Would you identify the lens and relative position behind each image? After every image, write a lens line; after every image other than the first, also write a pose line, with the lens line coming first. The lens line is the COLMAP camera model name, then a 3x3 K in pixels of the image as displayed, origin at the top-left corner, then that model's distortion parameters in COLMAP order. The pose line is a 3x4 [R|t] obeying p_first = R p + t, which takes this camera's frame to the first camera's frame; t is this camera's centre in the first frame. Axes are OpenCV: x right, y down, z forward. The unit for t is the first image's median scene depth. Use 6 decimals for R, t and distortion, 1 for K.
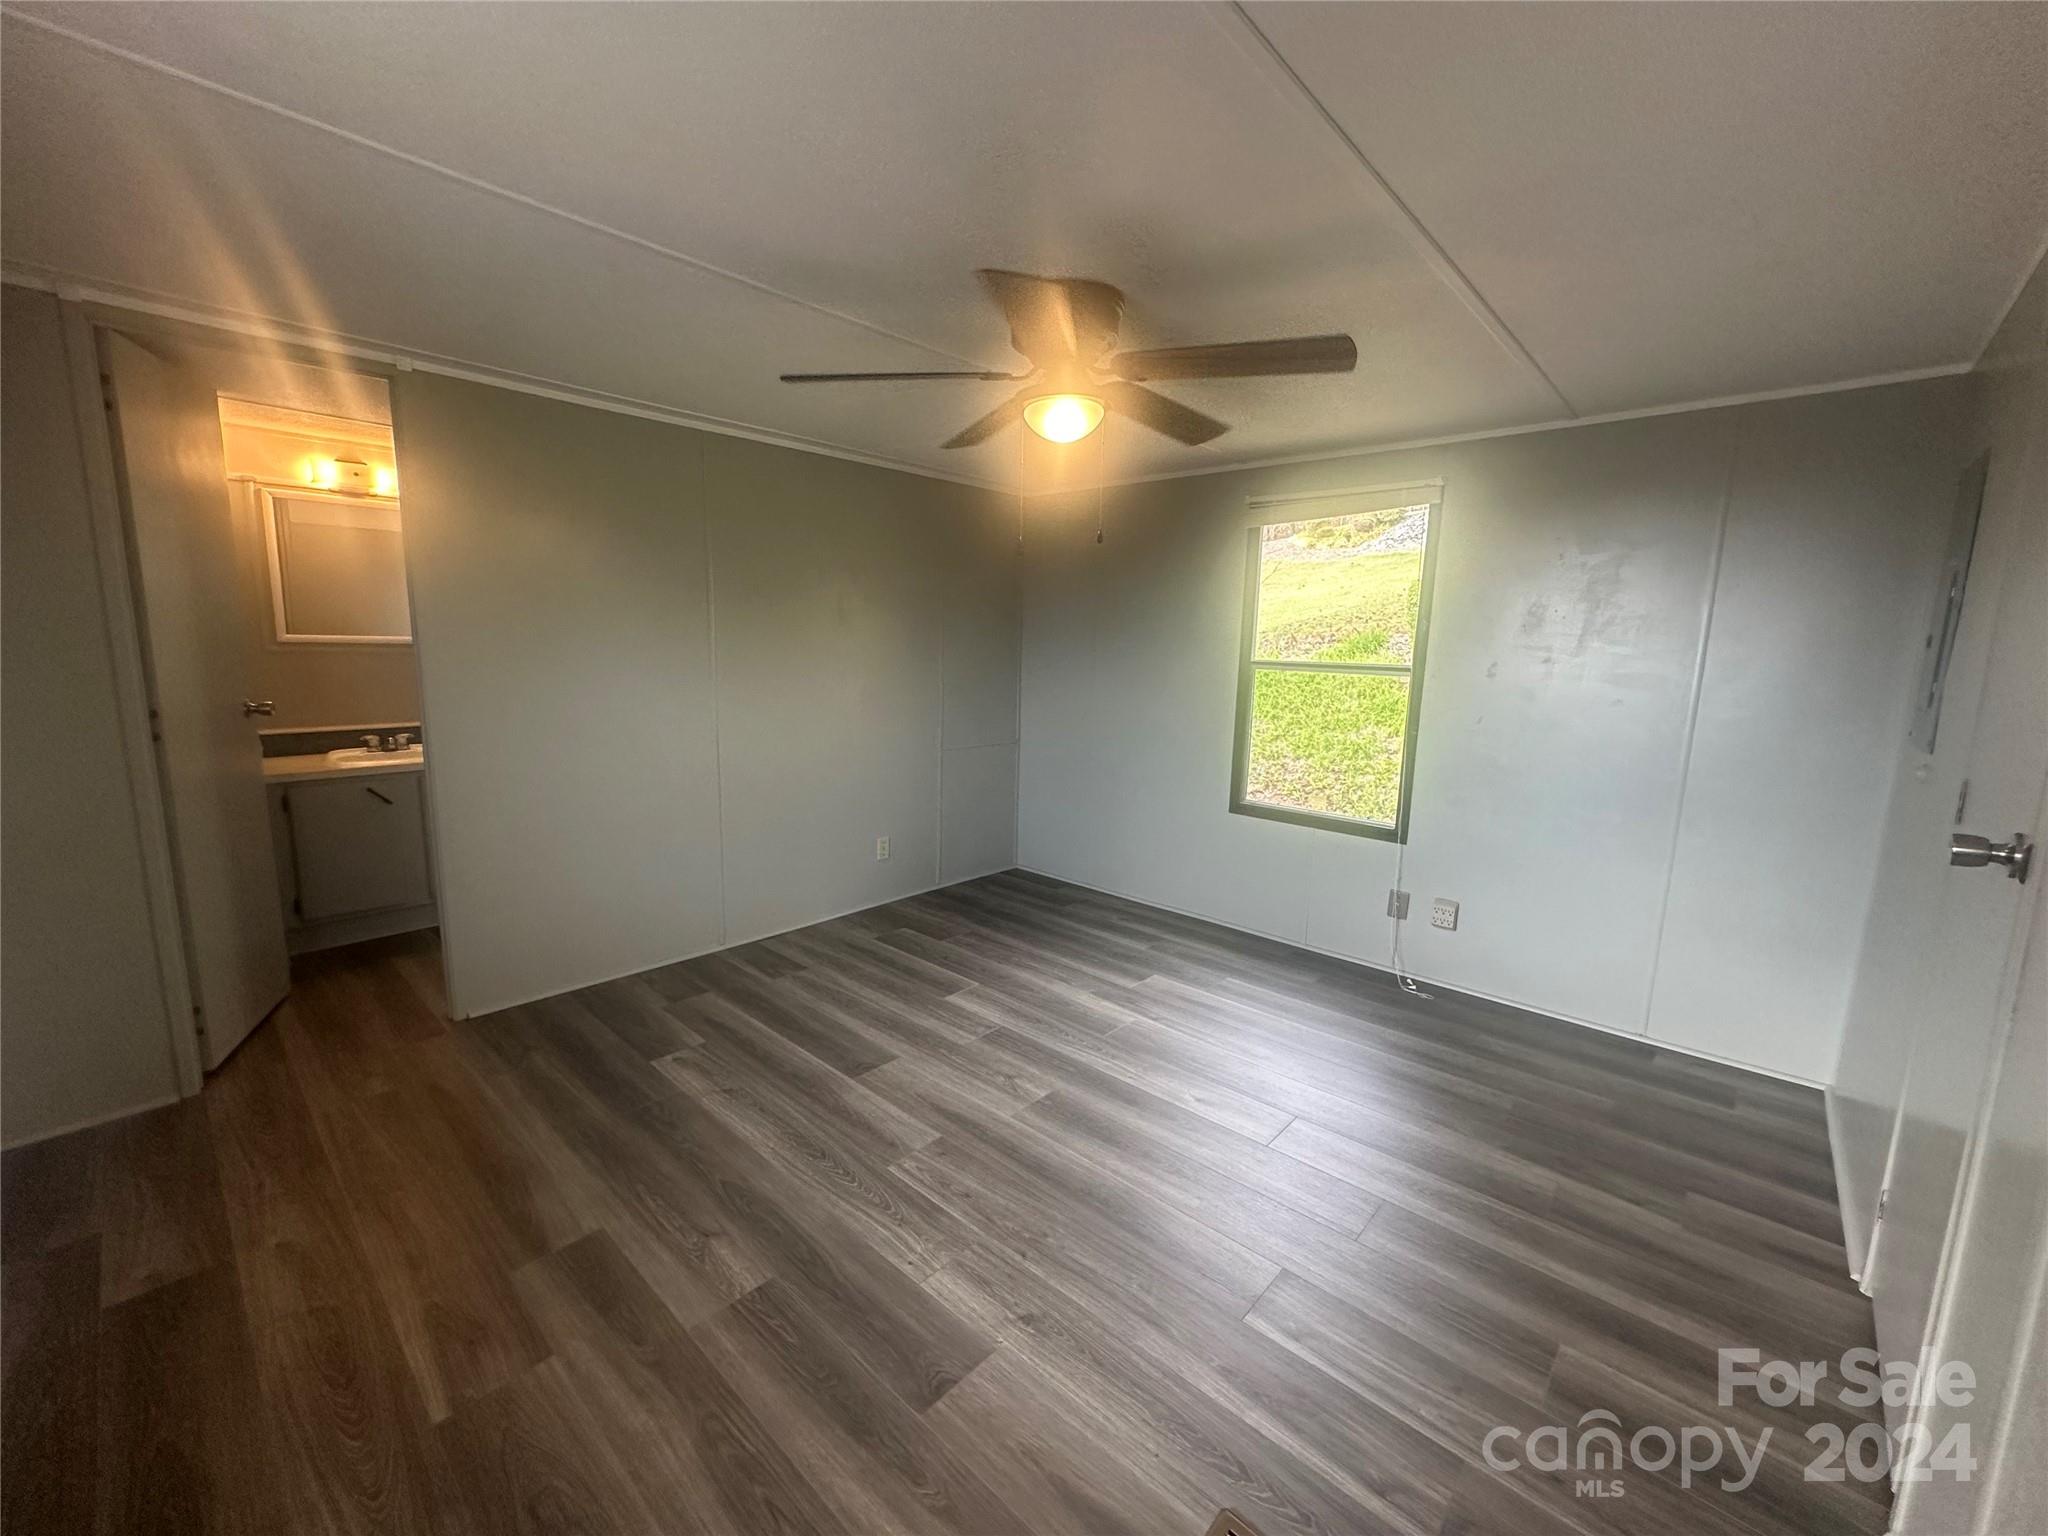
lens RADIAL K [[816.0, 0, 1022.0], [0, 816.0, 762.4], [0, 0, 1]] dist [0.002455, -0.000294]
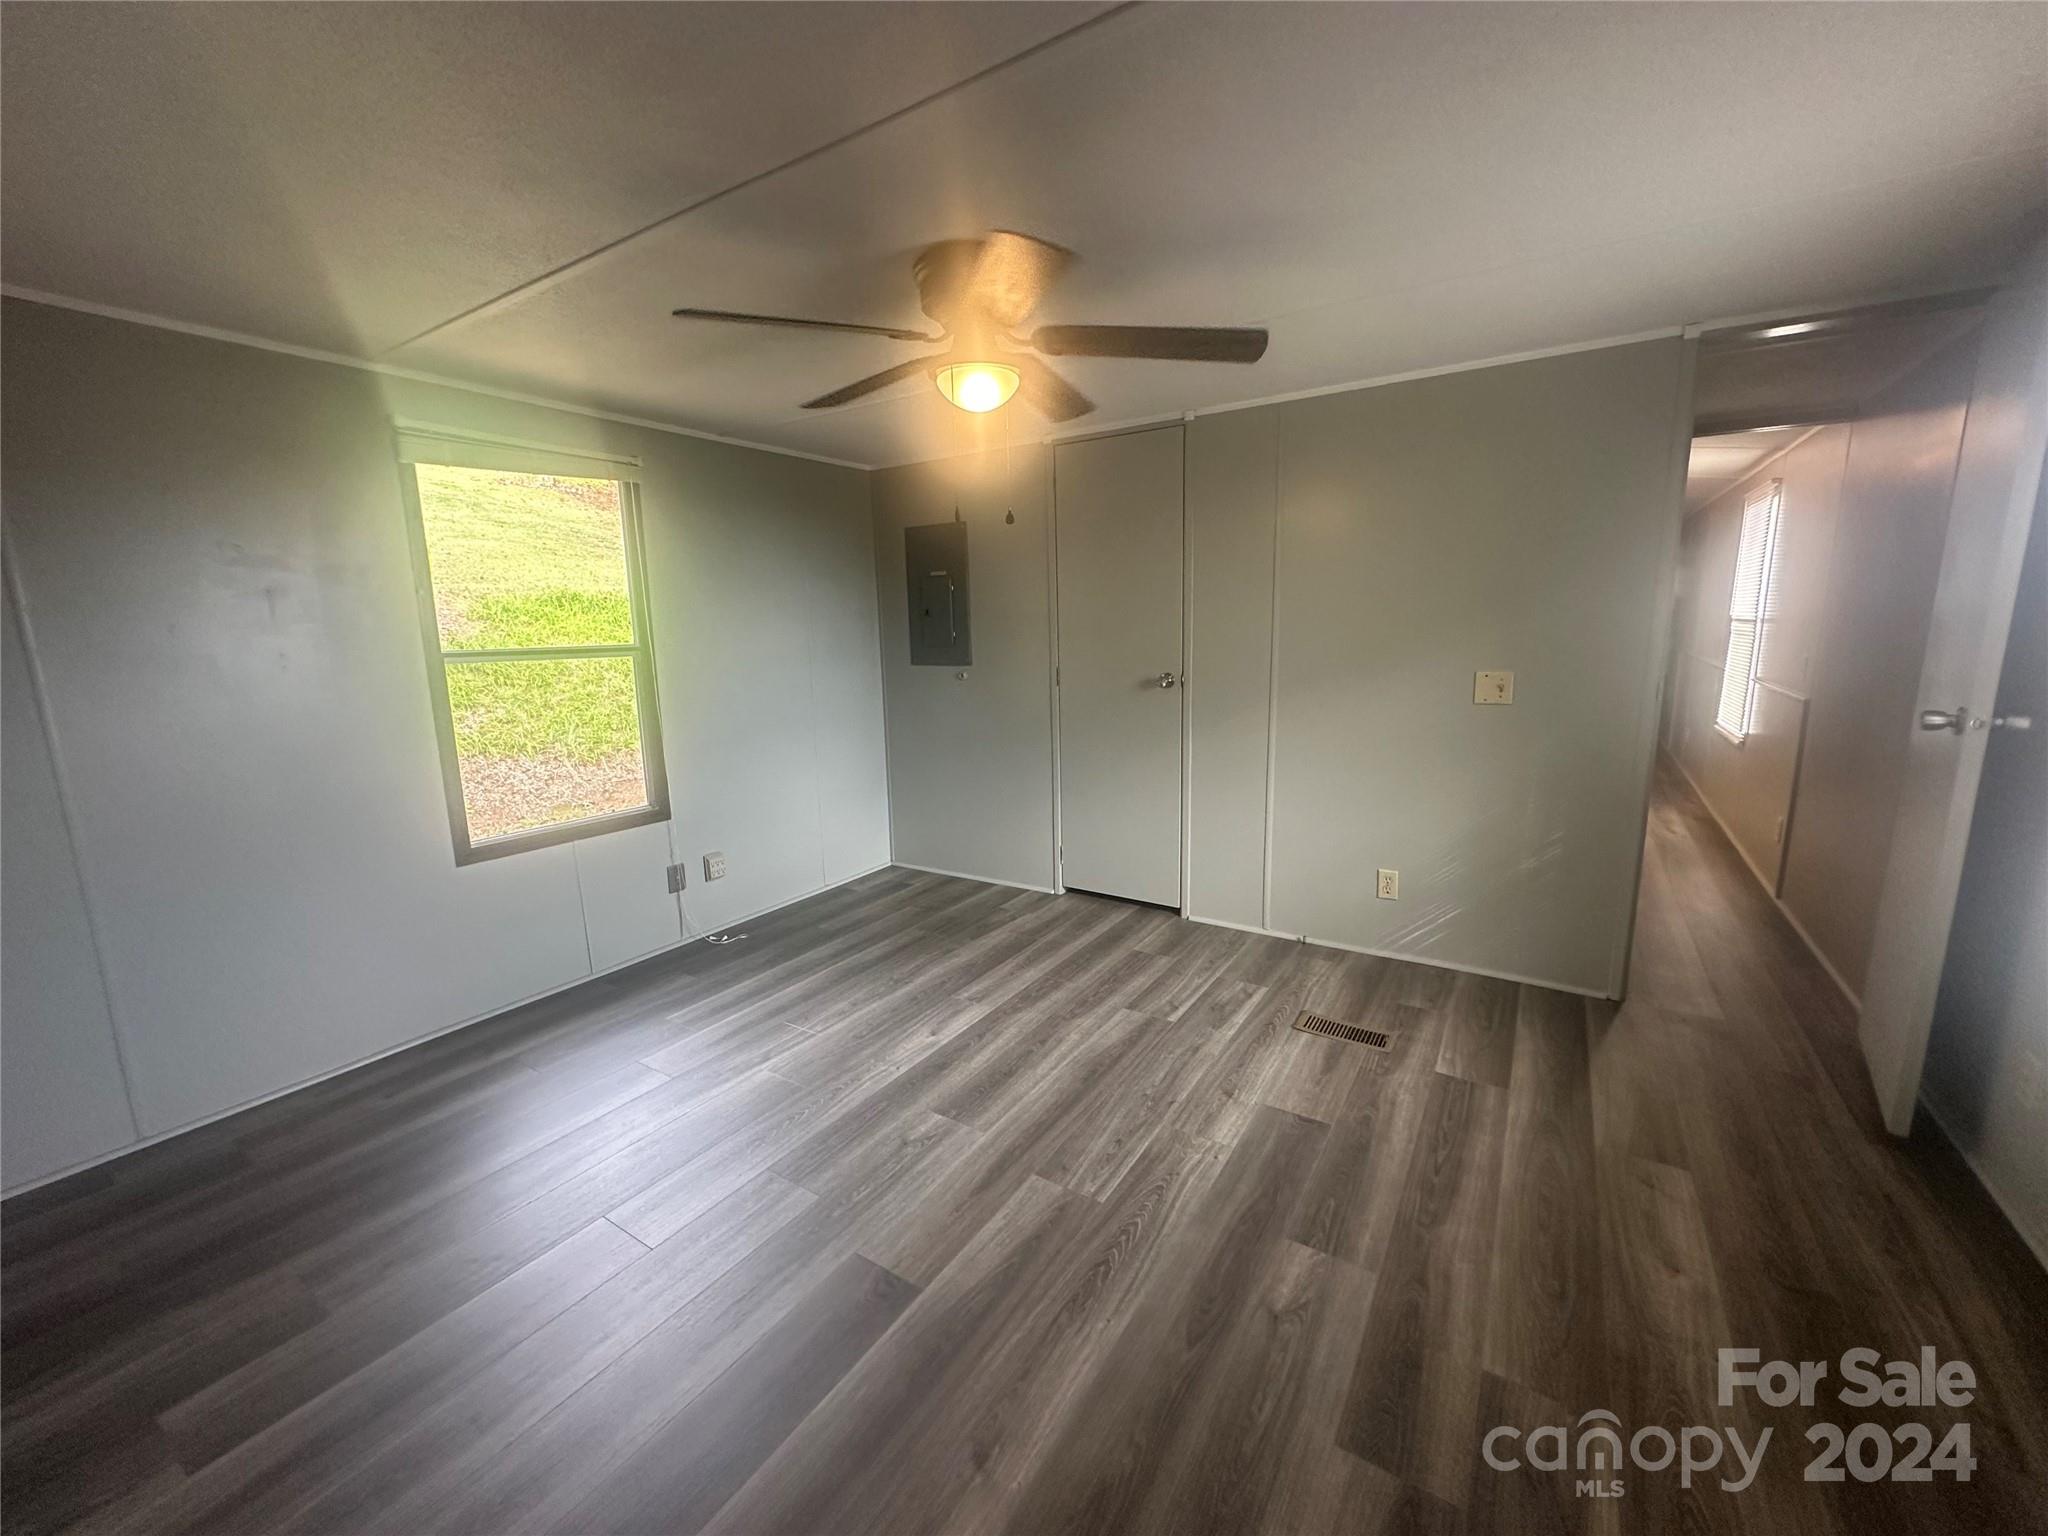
lens RADIAL K [[816.0, 0, 1022.2], [0, 816.0, 773.7], [0, 0, 1]] dist [0.002455, -0.000294]
pose [[-0.164928, -0.196901, 0.966452, -1.012611], [0.165431, 0.960466, 0.223913, -0.193042], [-0.972333, 0.196811, -0.125834, 1.202841]]
